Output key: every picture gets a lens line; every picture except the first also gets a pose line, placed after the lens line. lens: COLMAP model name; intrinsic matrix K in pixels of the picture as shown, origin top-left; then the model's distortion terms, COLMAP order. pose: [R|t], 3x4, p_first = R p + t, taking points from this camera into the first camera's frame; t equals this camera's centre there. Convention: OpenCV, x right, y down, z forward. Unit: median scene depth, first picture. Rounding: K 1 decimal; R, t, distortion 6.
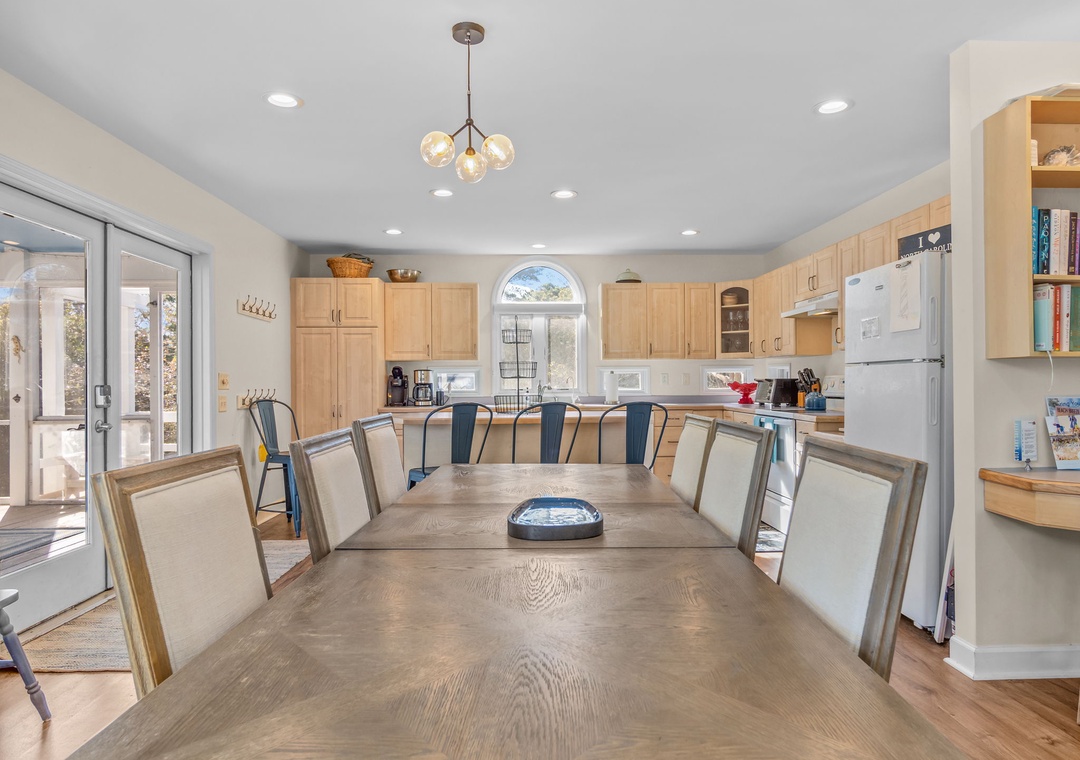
lens RADIAL K [[669.6, 0, 547.2], [0, 669.6, 377.4], [0, 0, 1]] dist [-0.001092, 0.001166]
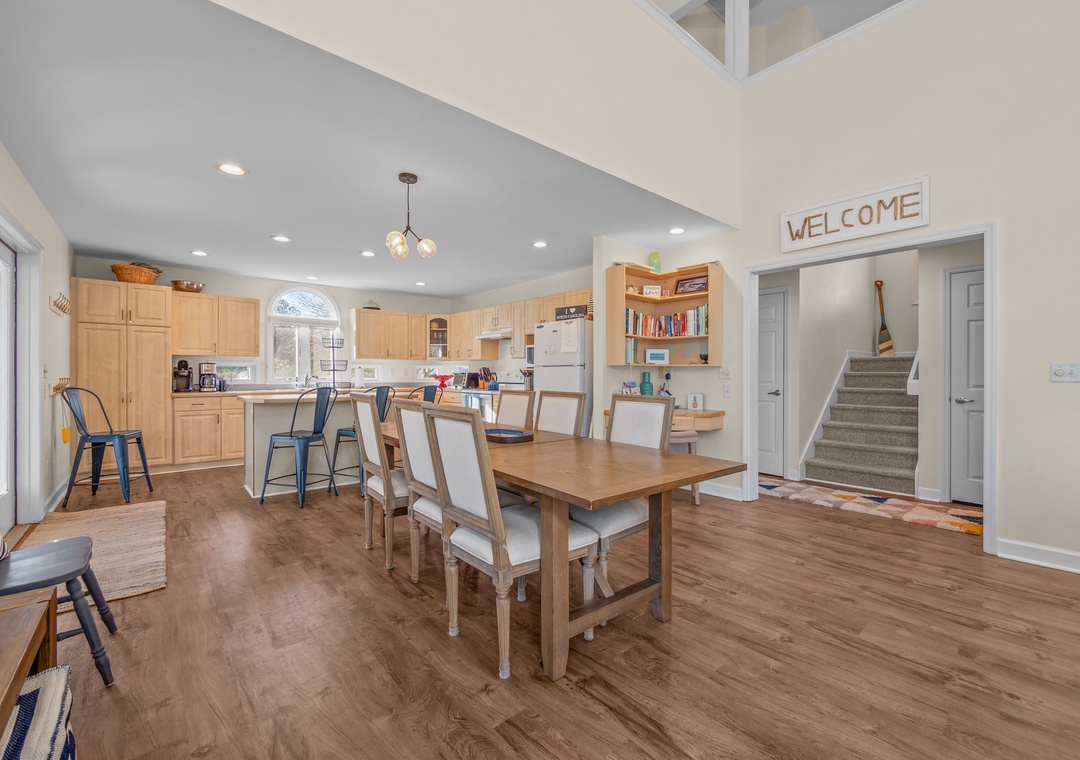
lens RADIAL K [[455.7, 0, 542.0], [0, 455.7, 374.9], [0, 0, 1]] dist [0.001089, -0.000083]
pose [[0.787396, 0.005977, 0.616419, -0.225170], [-0.010991, 0.999930, 0.004344, 0.000436], [-0.616350, -0.010196, 0.787406, -0.068080]]
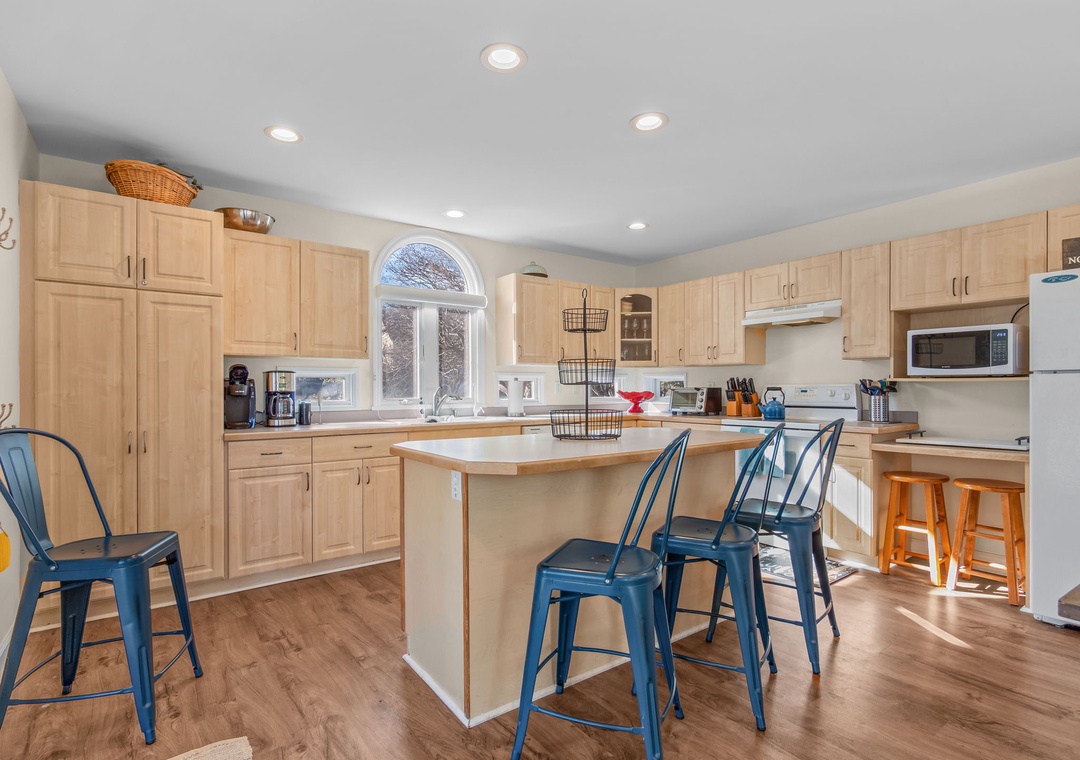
lens RADIAL K [[533.9, 0, 545.4], [0, 533.9, 388.9], [0, 0, 1]] dist [0.000000, 0.001321]
pose [[0.825294, 0.004776, 0.564683, -0.274088], [-0.007471, 0.999969, 0.002462, 0.003223], [-0.564654, -0.006250, 0.825304, 0.434372]]
